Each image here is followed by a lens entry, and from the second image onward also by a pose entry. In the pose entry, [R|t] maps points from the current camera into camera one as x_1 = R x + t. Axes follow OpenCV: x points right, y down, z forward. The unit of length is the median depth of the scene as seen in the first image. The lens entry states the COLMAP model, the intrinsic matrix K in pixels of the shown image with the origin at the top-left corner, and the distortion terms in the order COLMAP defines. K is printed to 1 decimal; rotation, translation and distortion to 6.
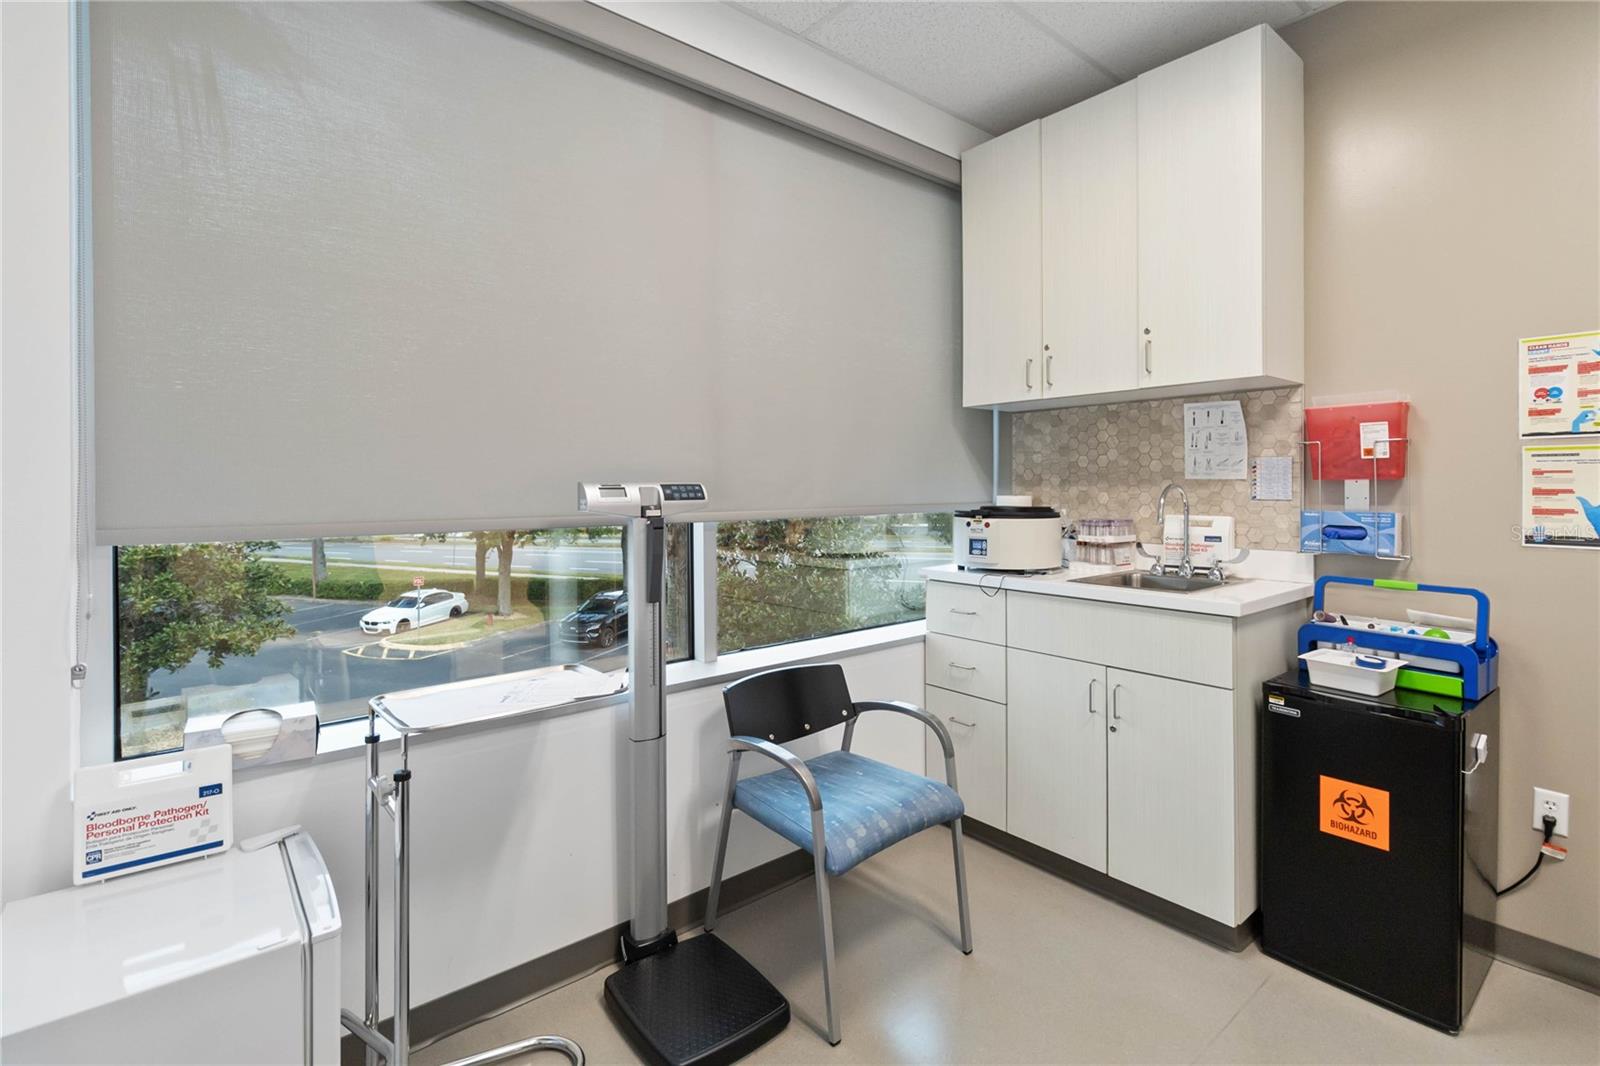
lens RADIAL K [[740.4, 0, 798.1], [0, 740.4, 498.2], [0, 0, 1]] dist [0.000879, 0.000070]
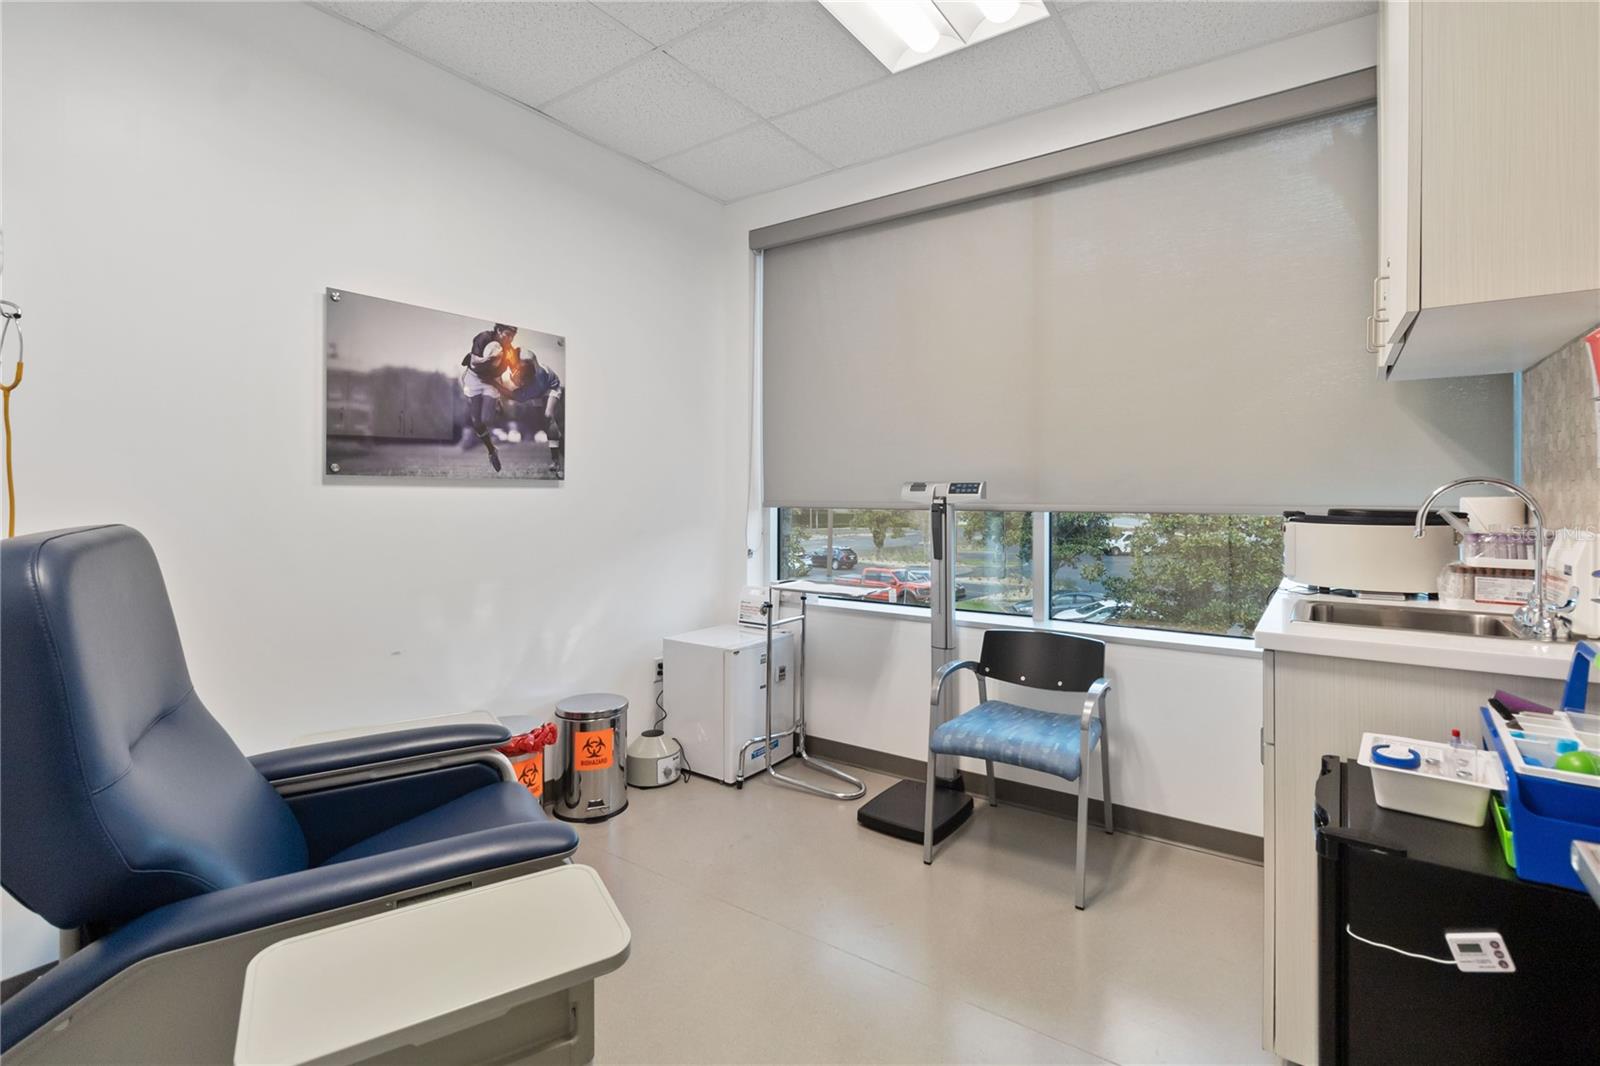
lens RADIAL K [[740.4, 0, 803.9], [0, 740.4, 480.2], [0, 0, 1]] dist [0.000879, 0.000070]
pose [[0.263217, -0.004442, -0.964726, 1.164687], [-0.008455, 0.999940, -0.006912, -0.011290], [0.964700, 0.009976, 0.263164, 0.305951]]
